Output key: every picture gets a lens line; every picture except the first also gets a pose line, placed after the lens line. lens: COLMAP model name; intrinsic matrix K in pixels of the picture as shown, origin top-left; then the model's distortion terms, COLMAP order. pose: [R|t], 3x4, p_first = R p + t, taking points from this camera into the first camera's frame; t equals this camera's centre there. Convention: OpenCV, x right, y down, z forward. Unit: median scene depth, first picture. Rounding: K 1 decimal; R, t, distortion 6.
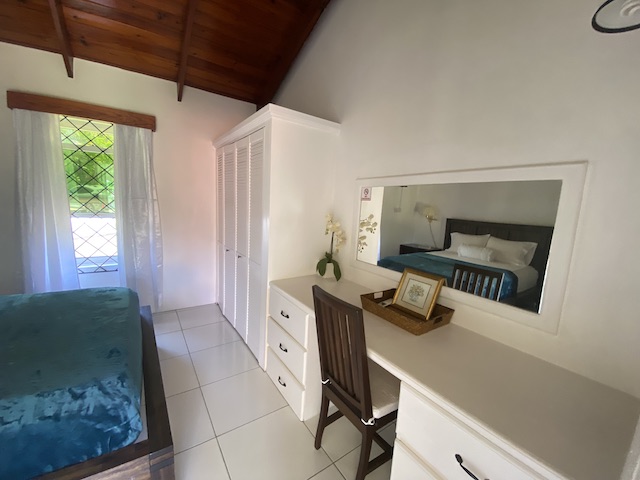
lens RADIAL K [[260.9, 0, 320.1], [0, 260.9, 238.2], [0, 0, 1]] dist [-0.002686, -0.008180]
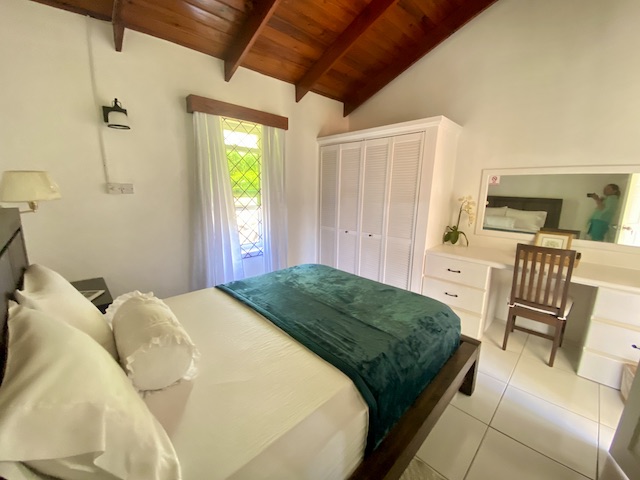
lens RADIAL K [[260.9, 0, 315.3], [0, 260.9, 238.4], [0, 0, 1]] dist [-0.002686, -0.008180]
pose [[0.986041, -0.071270, 0.150476, -0.752039], [0.060684, 0.995424, 0.073815, -0.018996], [-0.155048, -0.063653, 0.985854, -0.179042]]
